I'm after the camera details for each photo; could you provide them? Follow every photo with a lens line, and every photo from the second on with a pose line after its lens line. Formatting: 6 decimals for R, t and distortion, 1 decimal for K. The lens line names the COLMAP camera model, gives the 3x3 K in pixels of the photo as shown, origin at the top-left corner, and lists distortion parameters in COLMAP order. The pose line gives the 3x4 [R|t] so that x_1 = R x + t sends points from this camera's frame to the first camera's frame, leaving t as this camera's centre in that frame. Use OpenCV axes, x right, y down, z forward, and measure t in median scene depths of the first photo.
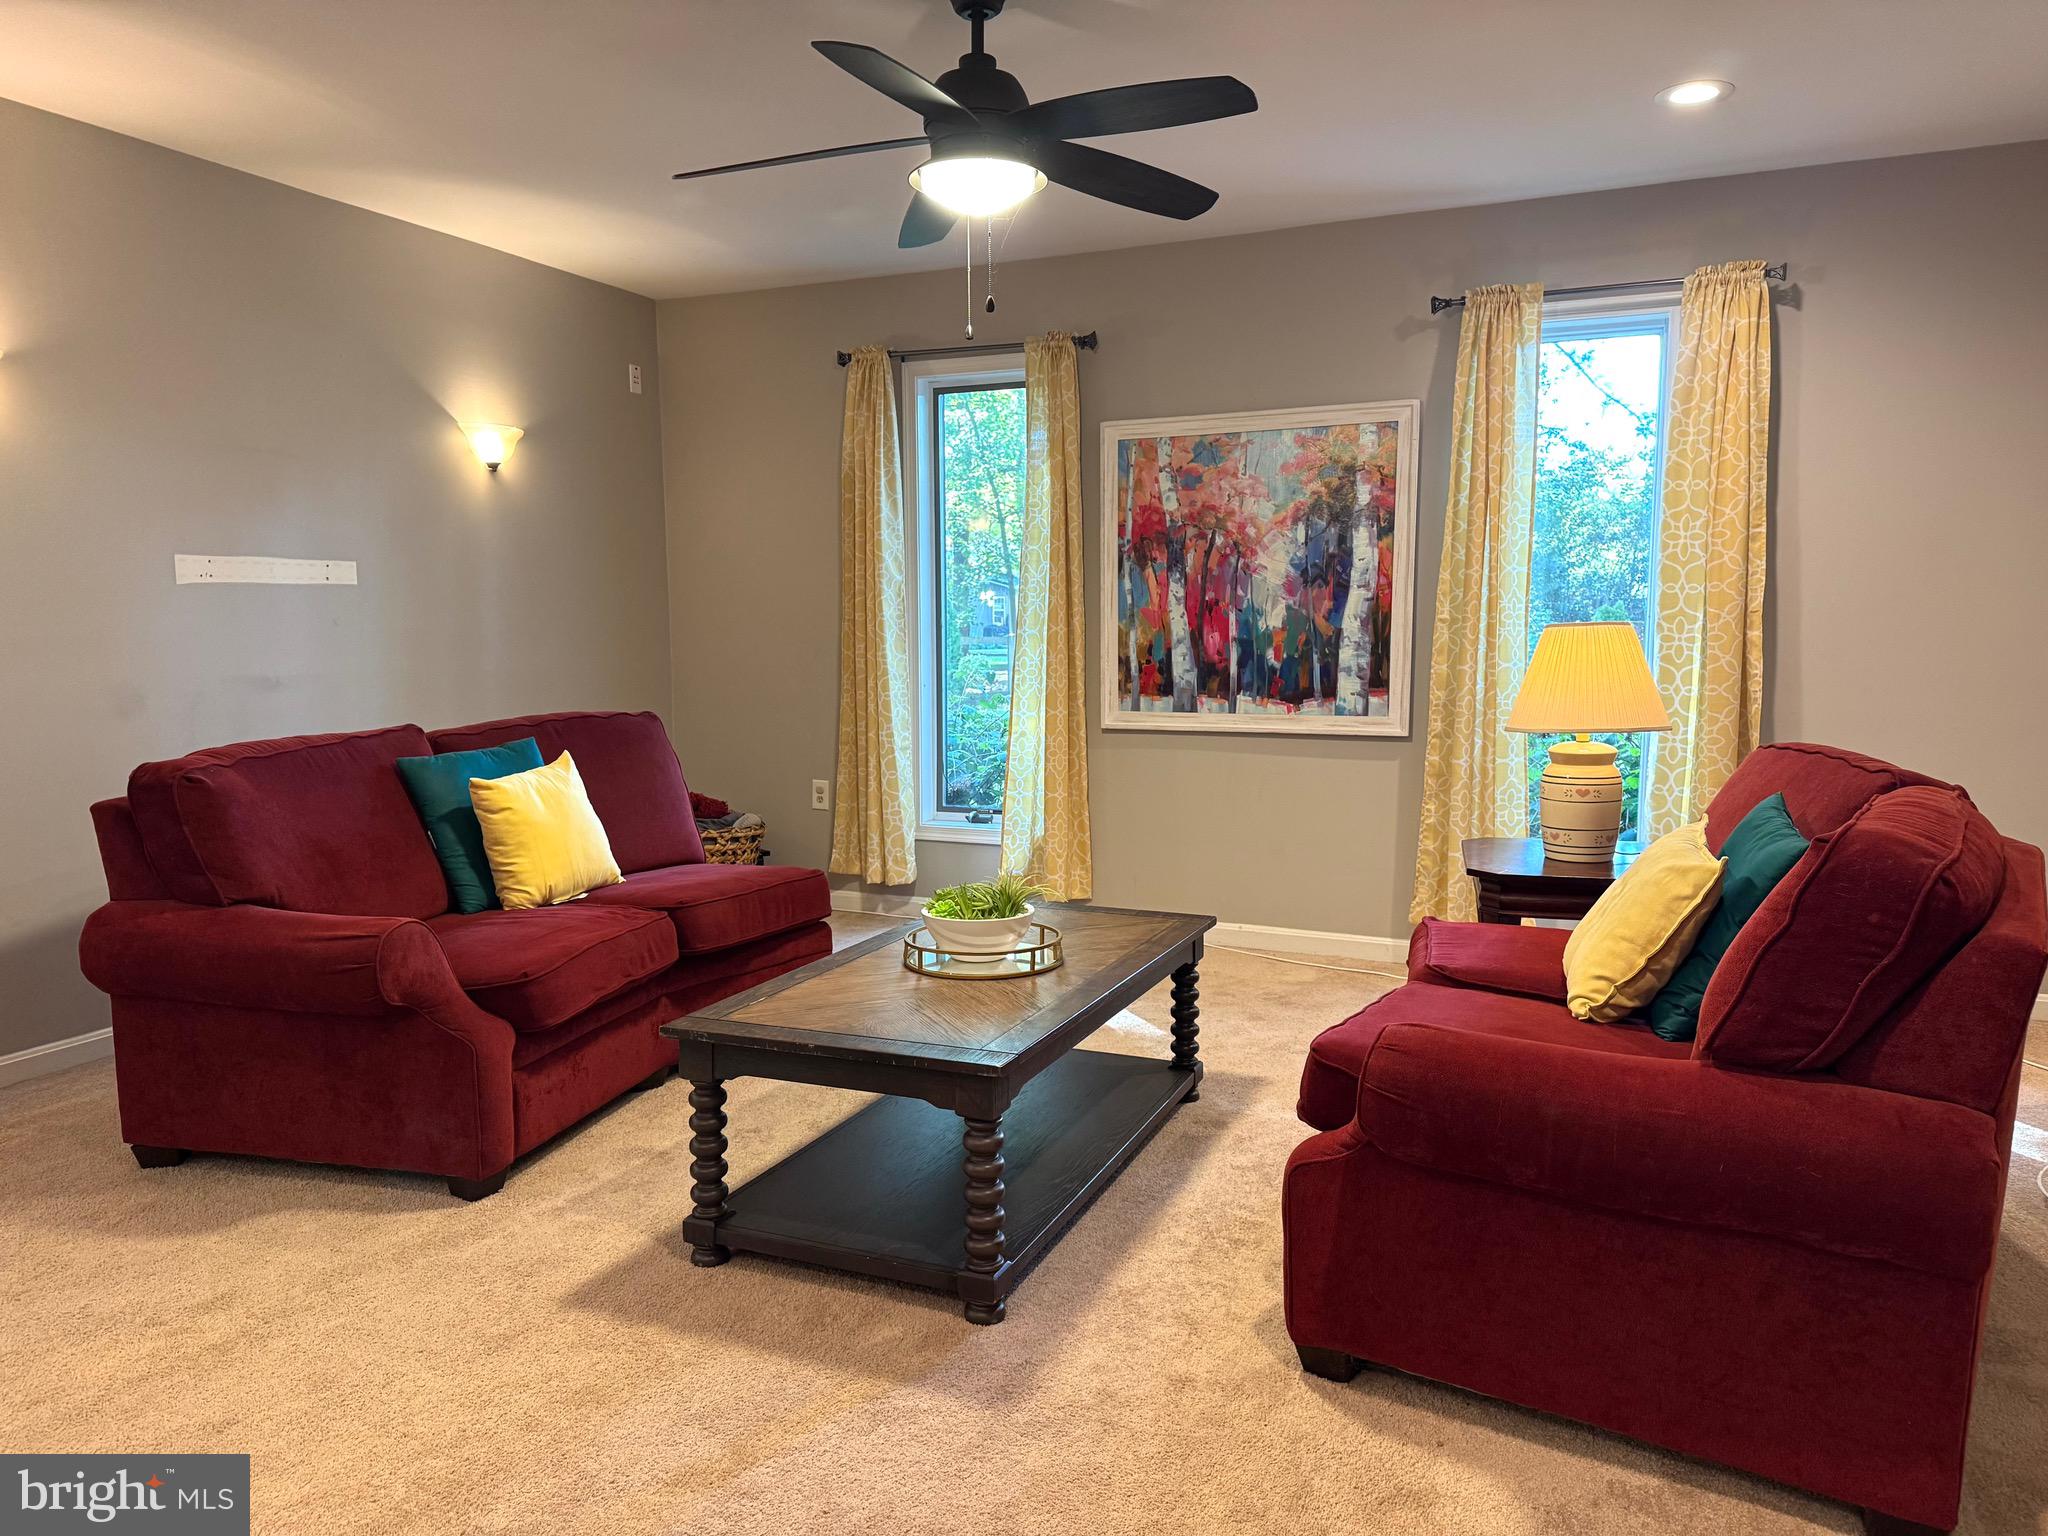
lens RADIAL K [[1441.8, 0, 1024.9], [0, 1441.8, 781.5], [0, 0, 1]] dist [0.072015, -0.005772]
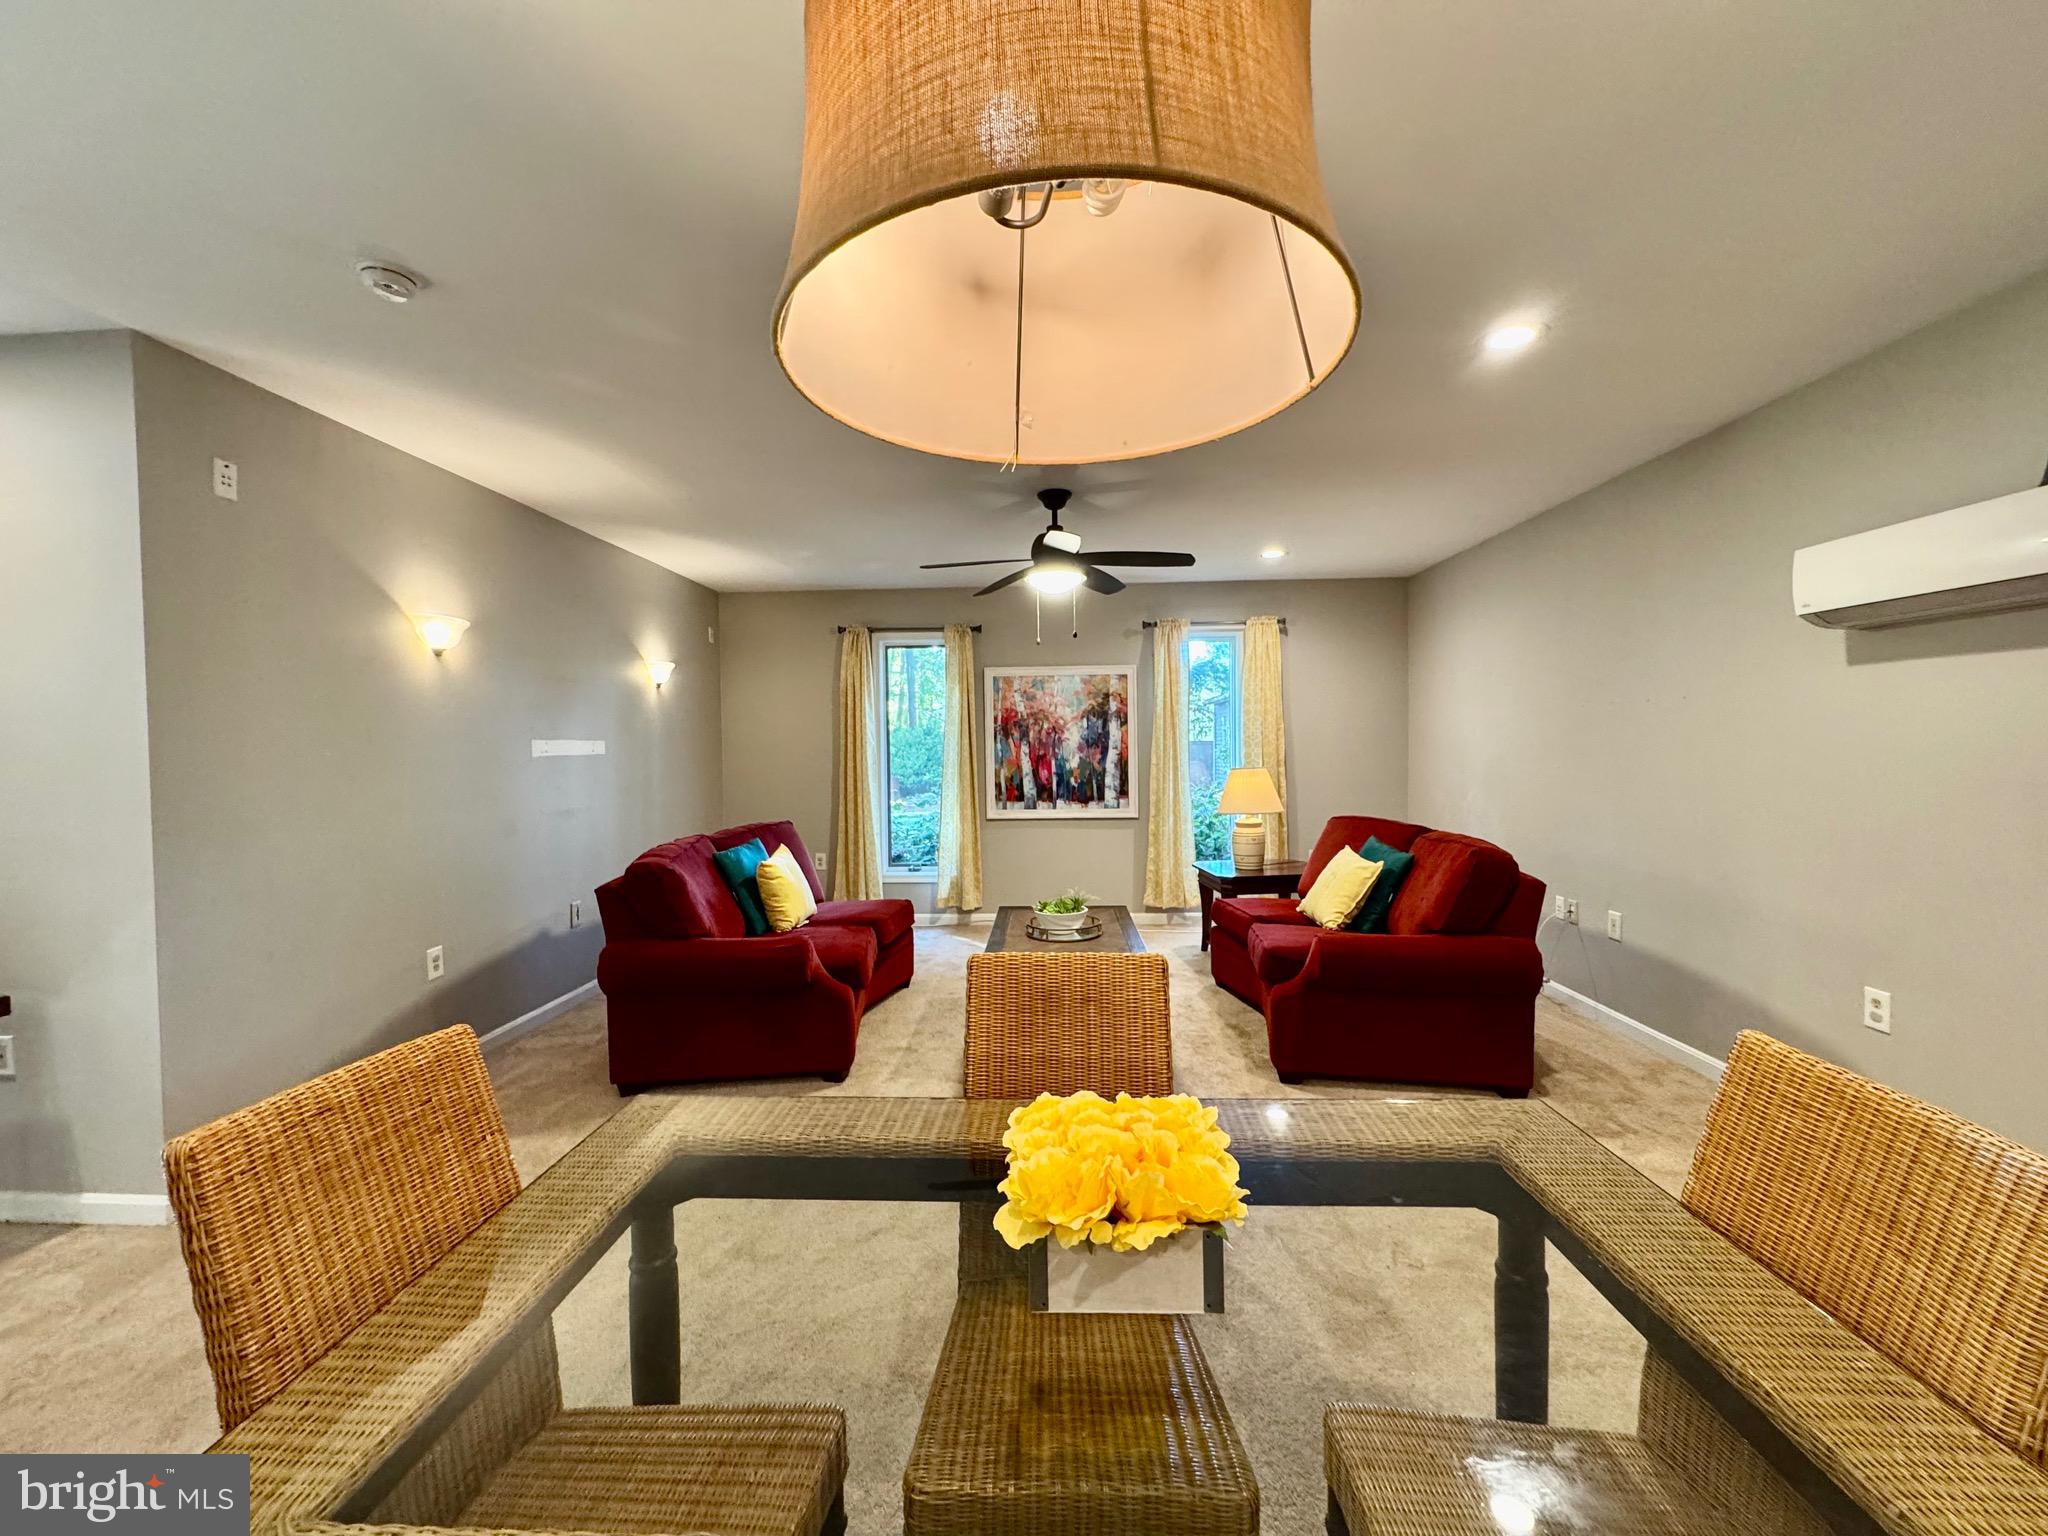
lens RADIAL K [[829.7, 0, 1023.1], [0, 829.7, 762.7], [0, 0, 1]] dist [0.008496, -0.000014]
pose [[0.929391, -0.014833, 0.368798, -0.336237], [0.049482, 0.995179, -0.084672, -0.015498], [-0.365764, 0.096943, 0.925645, -0.082600]]
